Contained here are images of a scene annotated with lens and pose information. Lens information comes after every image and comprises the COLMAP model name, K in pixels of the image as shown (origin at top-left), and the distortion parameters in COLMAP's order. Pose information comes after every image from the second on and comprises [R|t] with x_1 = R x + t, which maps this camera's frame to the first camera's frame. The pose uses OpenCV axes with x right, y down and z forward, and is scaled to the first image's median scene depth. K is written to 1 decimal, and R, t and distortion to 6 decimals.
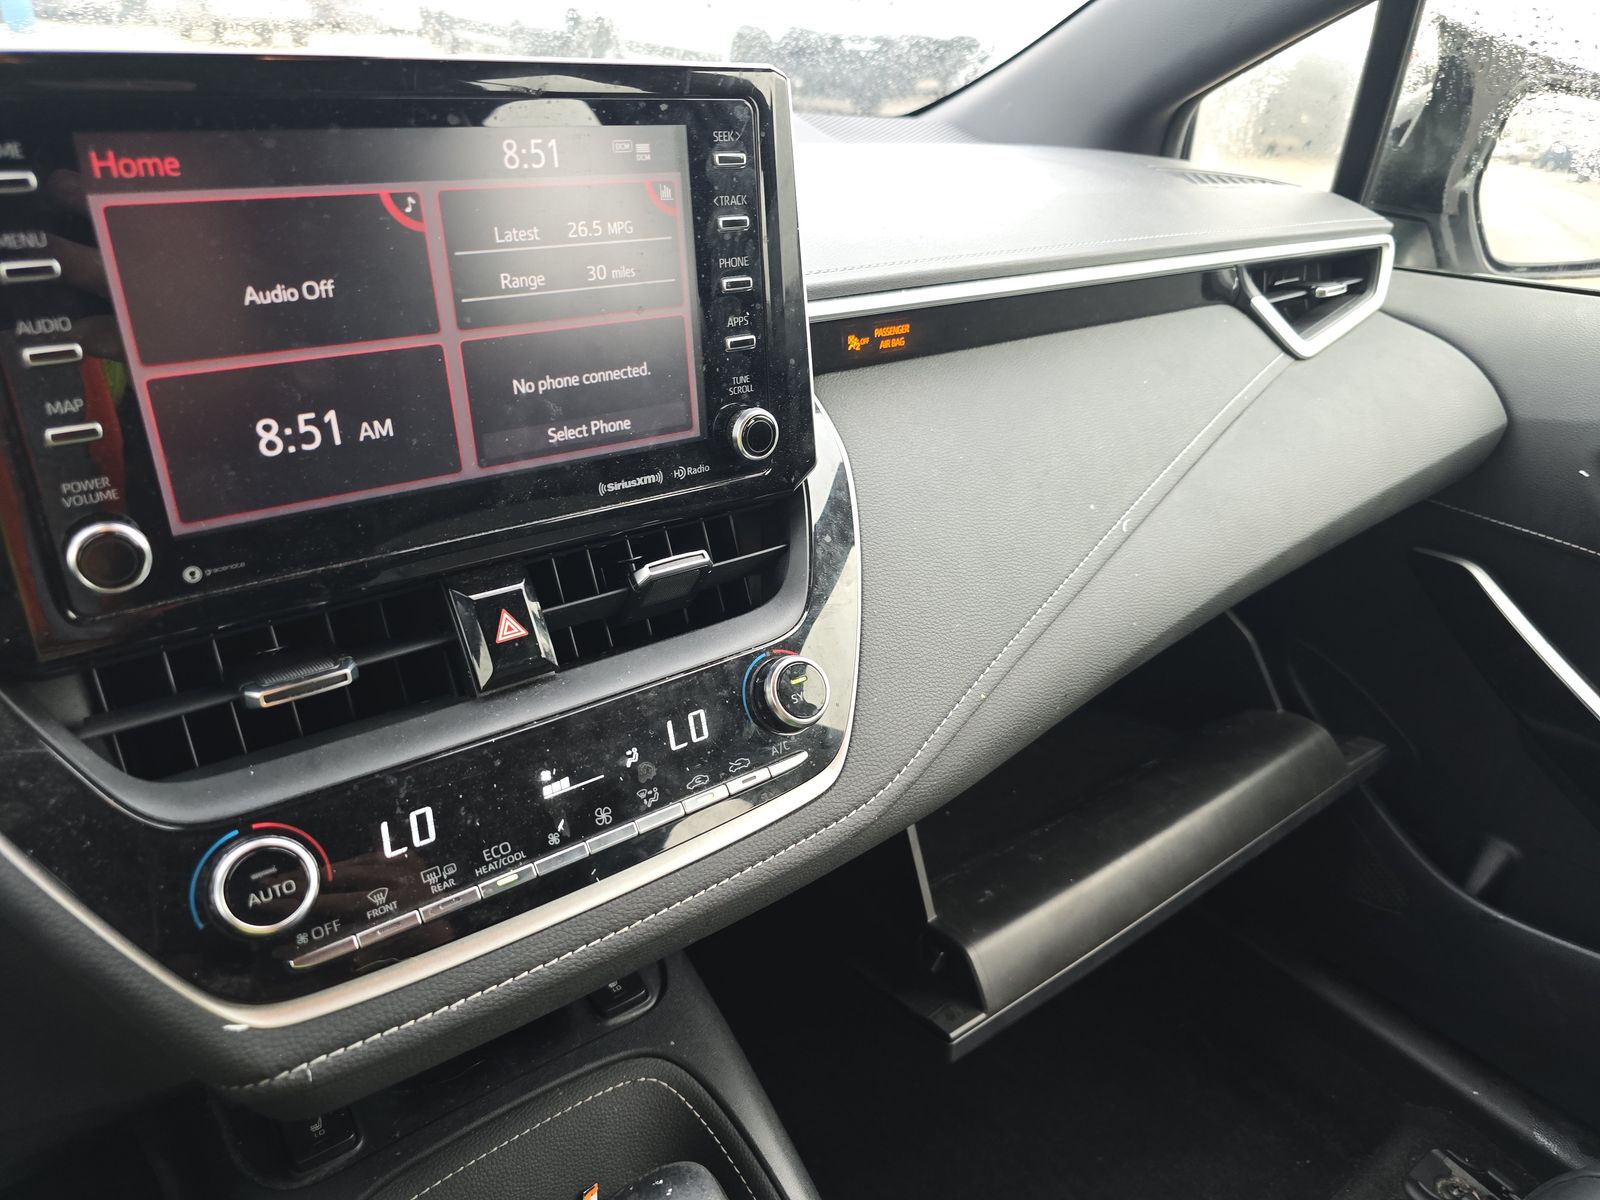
lens RADIAL K [[1113.9, 0, 808.2], [0, 1113.9, 602.8], [0, 0, 1]] dist [0.024090, -0.028228]
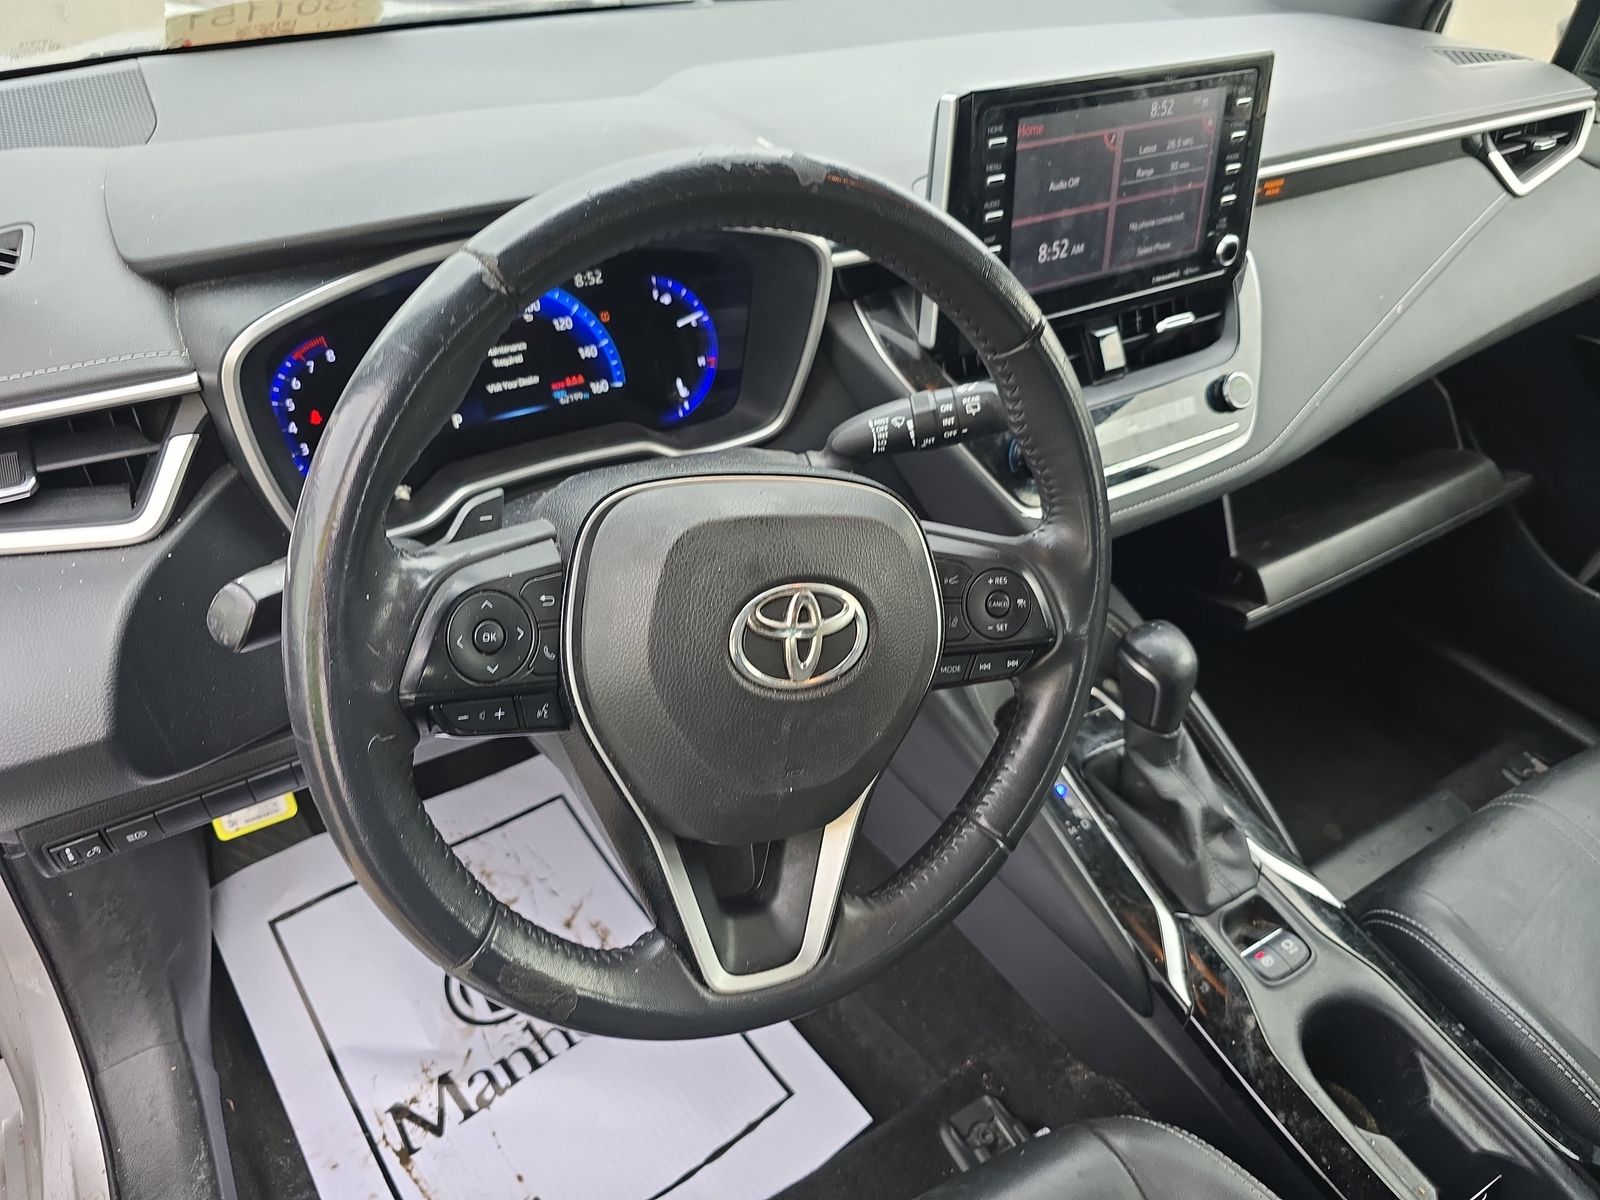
lens RADIAL K [[1113.9, 0, 779.2], [0, 1113.9, 611.5], [0, 0, 1]] dist [0.024090, -0.028228]
pose [[0.994855, 0.047061, -0.089718, -0.375822], [-0.029655, 0.982046, 0.186295, 0.072927], [0.096874, -0.182676, 0.978389, -0.643937]]
